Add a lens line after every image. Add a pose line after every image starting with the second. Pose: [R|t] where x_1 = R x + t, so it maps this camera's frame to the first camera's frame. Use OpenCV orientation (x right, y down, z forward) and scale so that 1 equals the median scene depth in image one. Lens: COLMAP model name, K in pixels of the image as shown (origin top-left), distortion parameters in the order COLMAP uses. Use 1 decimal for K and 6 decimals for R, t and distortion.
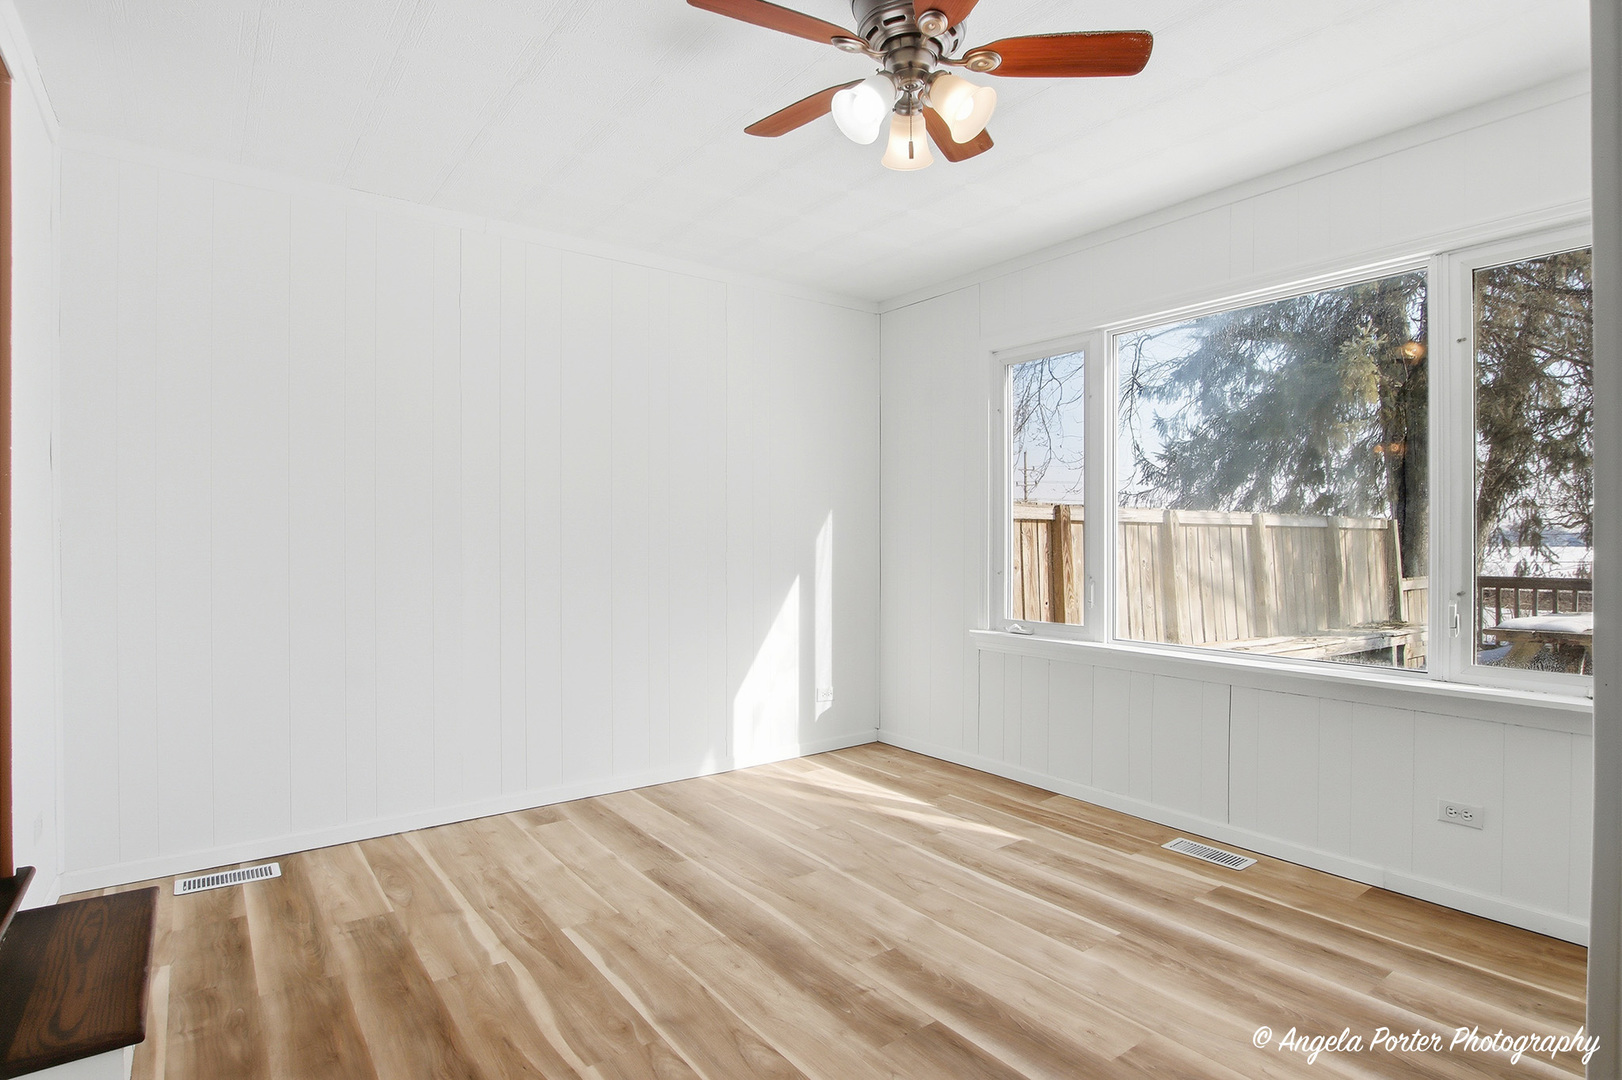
lens RADIAL K [[841.9, 0, 810.7], [0, 841.9, 539.6], [0, 0, 1]] dist [-0.026051, 0.002815]
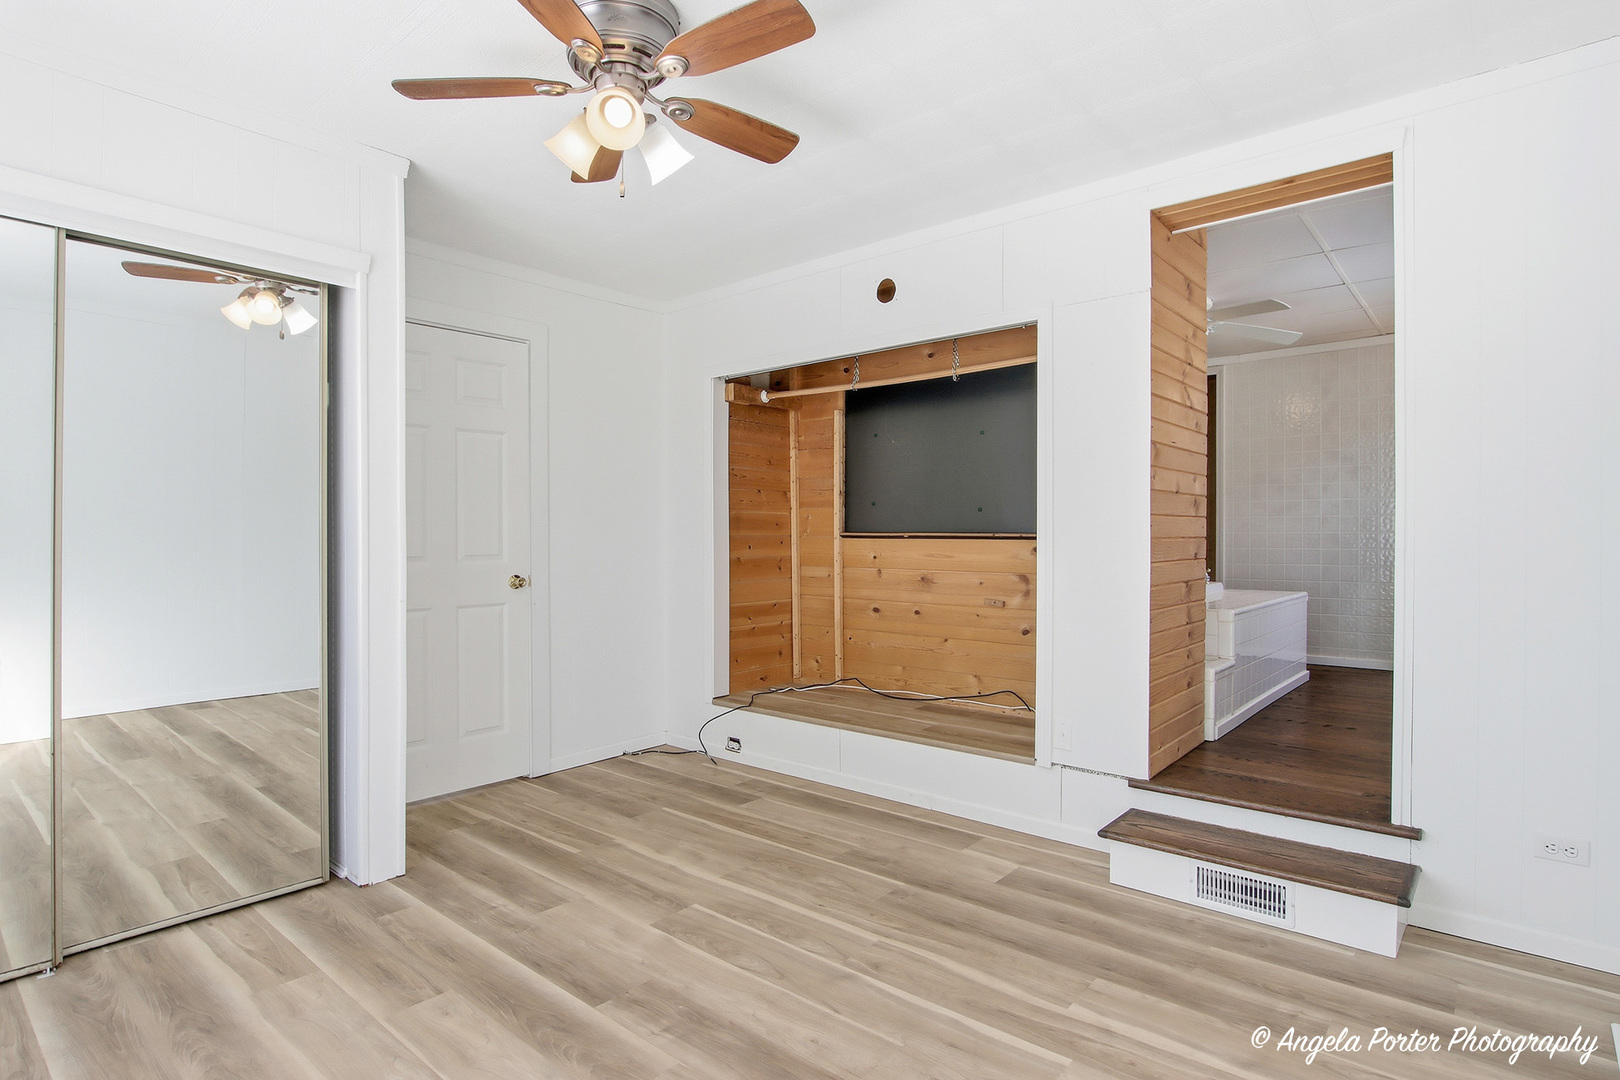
lens RADIAL K [[833.3, 0, 809.1], [0, 833.3, 537.7], [0, 0, 1]] dist [0.000639, 0.000191]
pose [[-0.974689, 0.000534, -0.223566, 0.118328], [0.000048, 0.999998, 0.002176, -0.006128], [0.223566, 0.002111, -0.974686, 2.002437]]
